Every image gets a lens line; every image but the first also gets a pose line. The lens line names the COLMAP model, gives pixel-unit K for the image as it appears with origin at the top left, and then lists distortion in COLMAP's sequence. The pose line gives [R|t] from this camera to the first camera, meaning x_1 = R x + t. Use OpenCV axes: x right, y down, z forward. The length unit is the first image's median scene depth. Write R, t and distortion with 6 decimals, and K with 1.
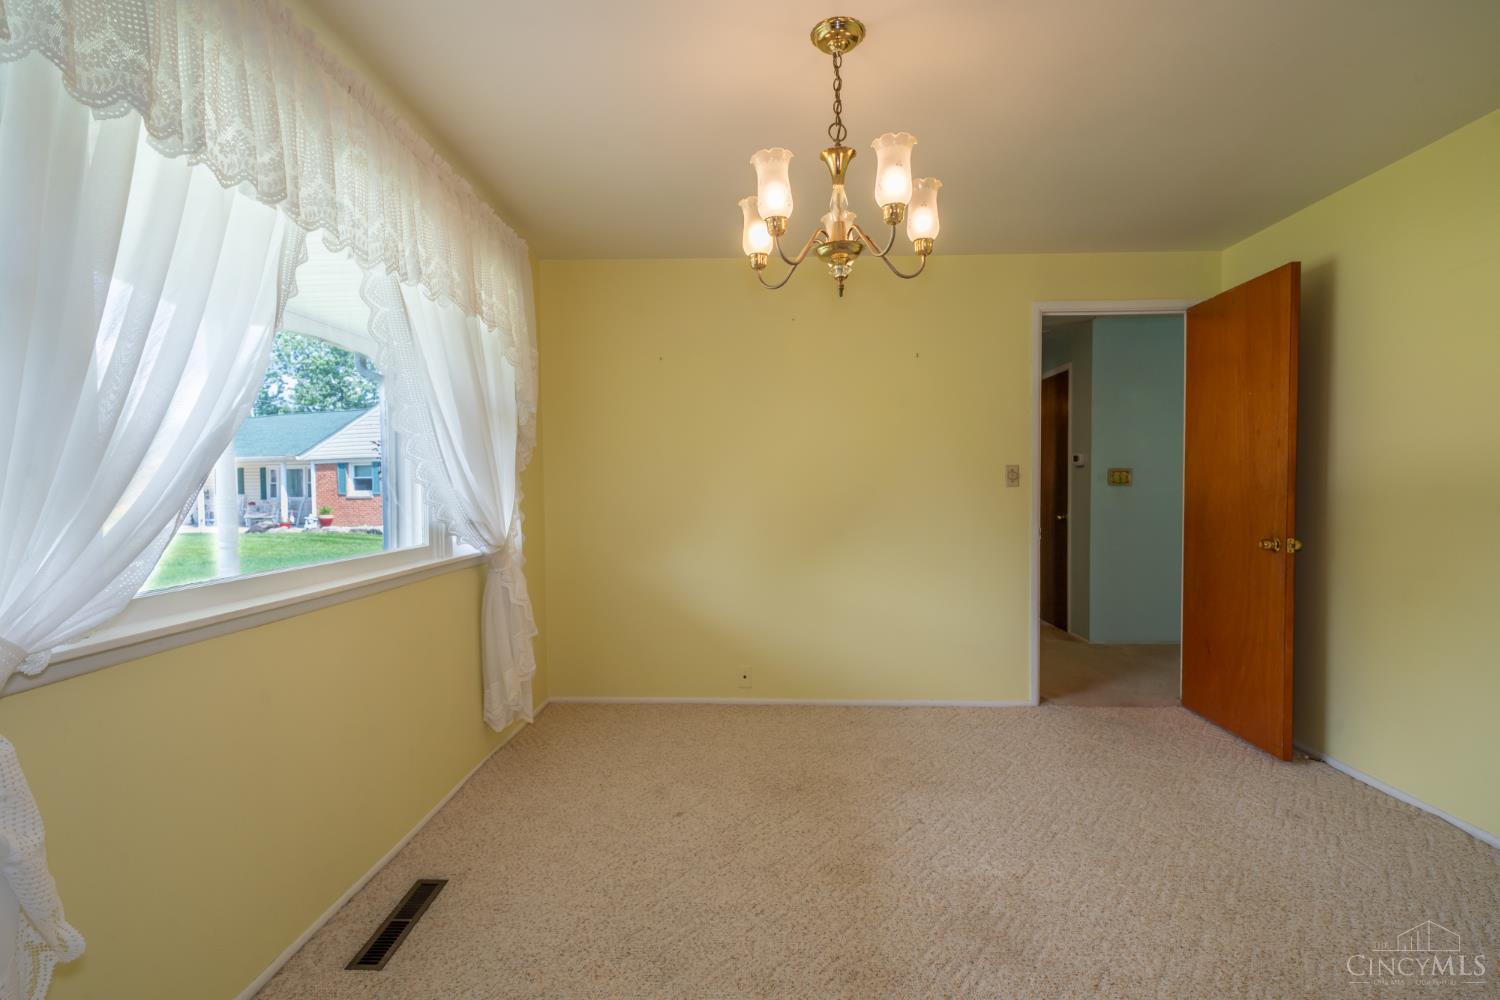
lens RADIAL K [[701.2, 0, 750.0], [0, 701.2, 500.0], [0, 0, 1]] dist [-0.004399, -0.000922]
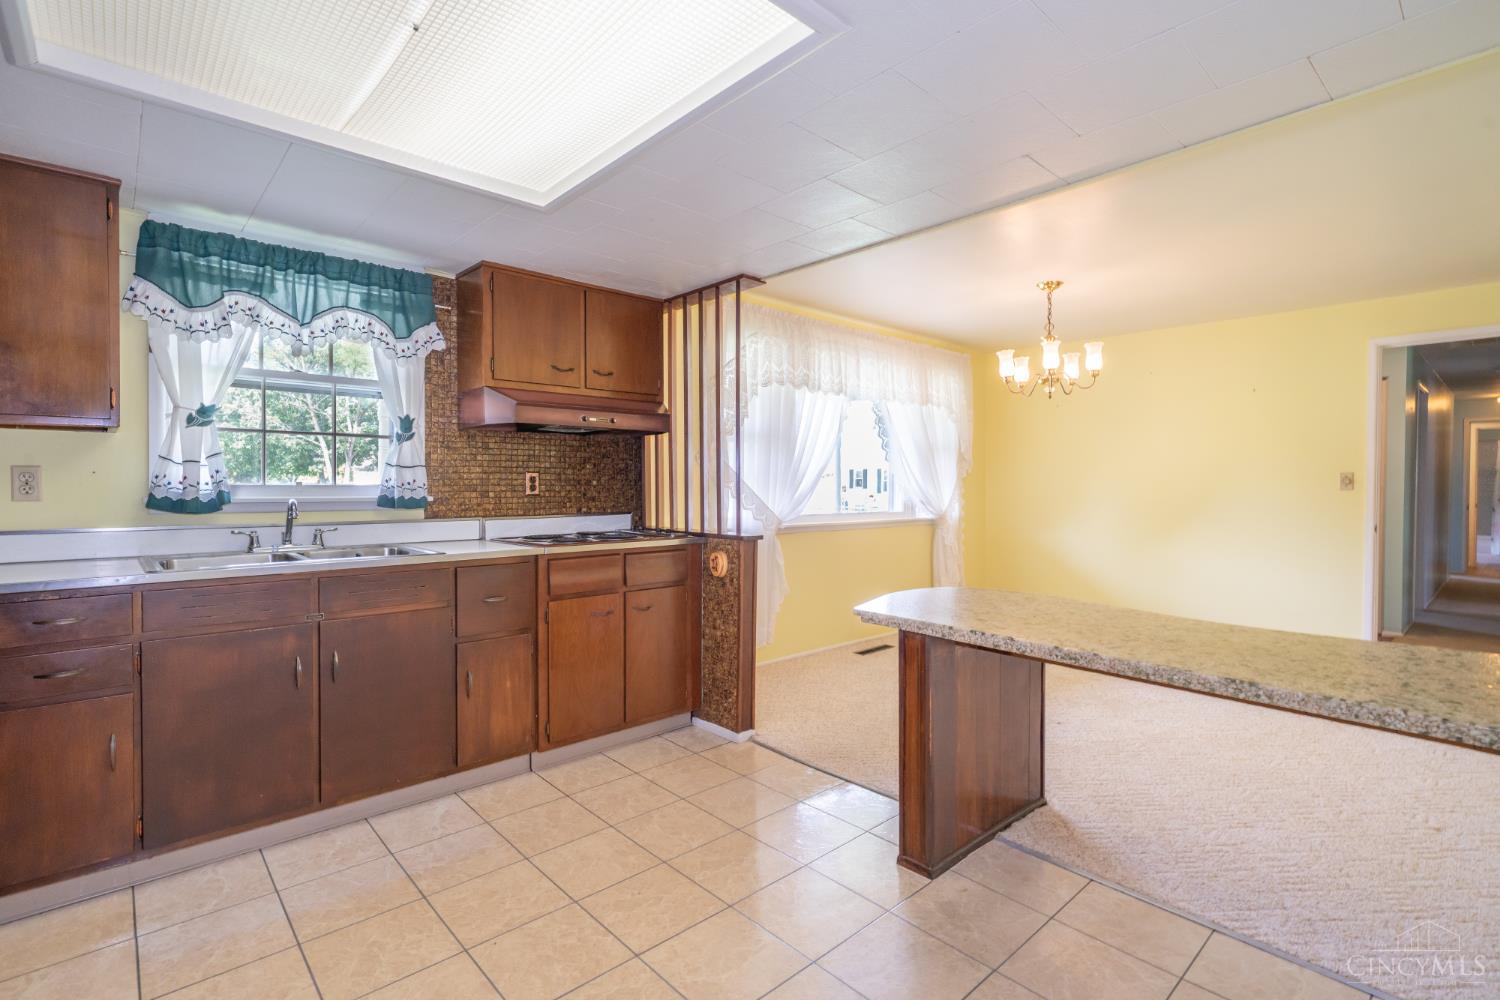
lens RADIAL K [[701.2, 0, 750.0], [0, 701.2, 500.0], [0, 0, 1]] dist [-0.004399, -0.000922]
pose [[0.694007, 0.026201, -0.719491, 0.708912], [-0.024826, 0.999614, 0.012454, 0.011123], [0.719540, 0.009219, 0.694390, -0.790549]]
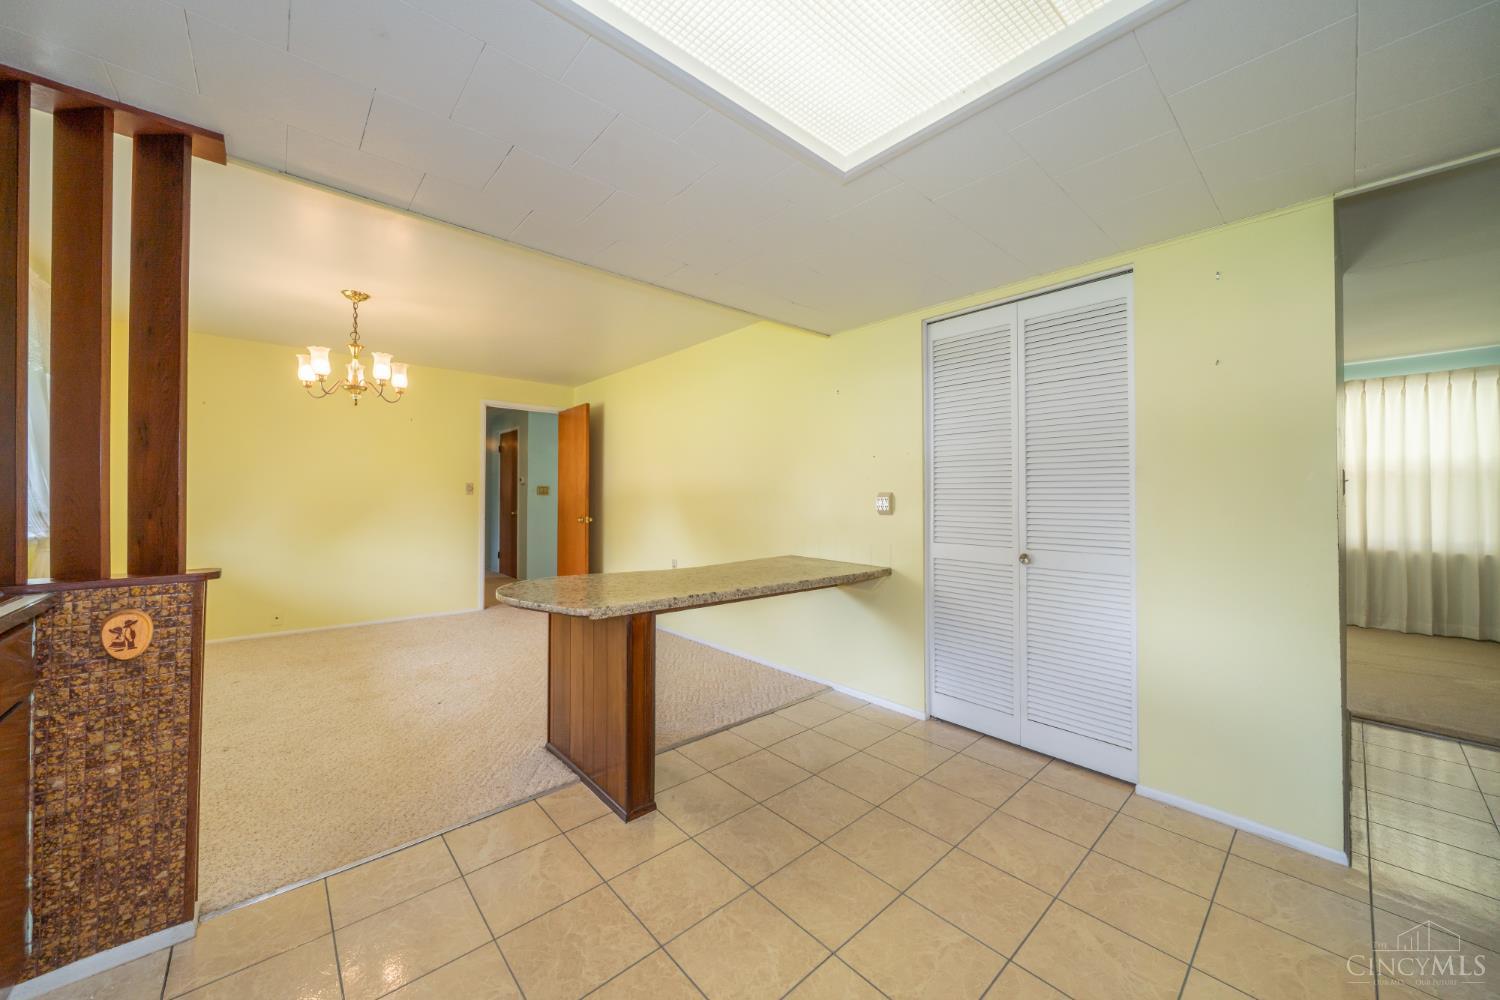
lens RADIAL K [[537.7, 0, 754.1], [0, 537.7, 492.1], [0, 0, 1]] dist [-0.001433, -0.000110]
pose [[0.725753, 0.015943, 0.687771, -0.081507], [0.004312, 0.999606, -0.027722, 0.023474], [-0.687942, 0.023084, 0.725398, -0.741193]]
